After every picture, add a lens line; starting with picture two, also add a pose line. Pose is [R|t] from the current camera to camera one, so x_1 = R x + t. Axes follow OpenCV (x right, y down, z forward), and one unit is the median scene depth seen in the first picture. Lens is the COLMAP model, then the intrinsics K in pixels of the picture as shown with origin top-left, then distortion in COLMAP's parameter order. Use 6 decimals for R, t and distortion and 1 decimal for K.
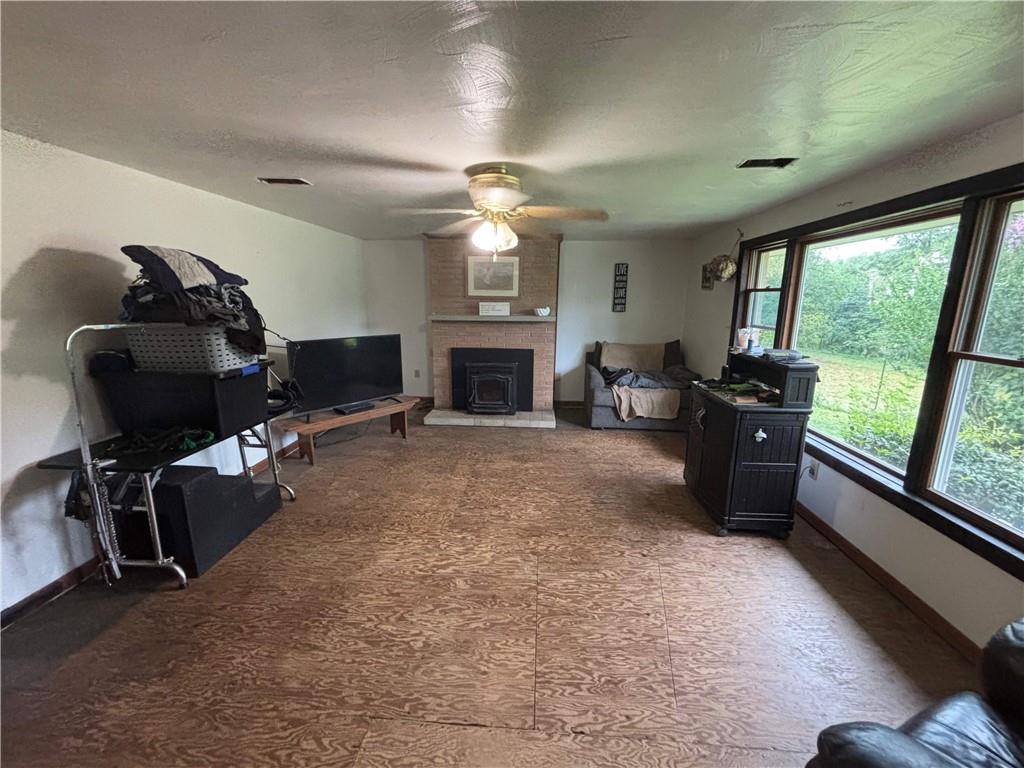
lens RADIAL K [[412.4, 0, 508.1], [0, 412.4, 380.9], [0, 0, 1]] dist [0.031862, -0.002531]
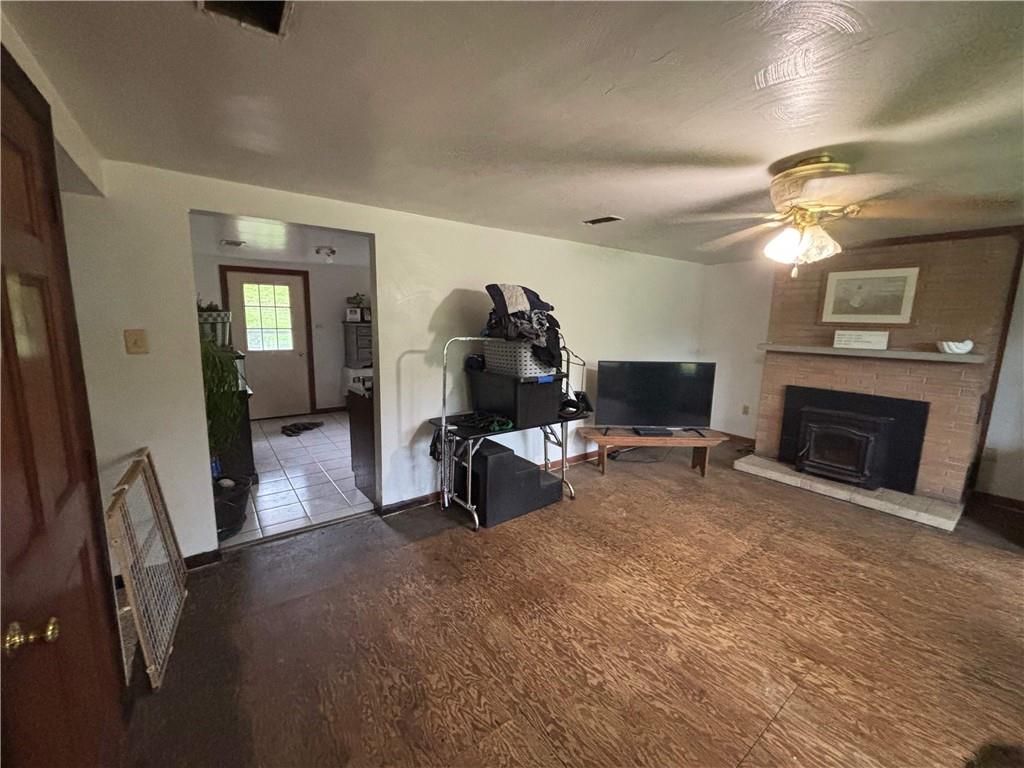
lens RADIAL K [[412.4, 0, 512.5], [0, 412.4, 379.5], [0, 0, 1]] dist [0.031862, -0.002531]
pose [[0.683171, 0.115547, -0.721059, 0.188839], [-0.162922, 0.986632, 0.003742, -0.013258], [0.711852, 0.114920, 0.692864, 0.091946]]
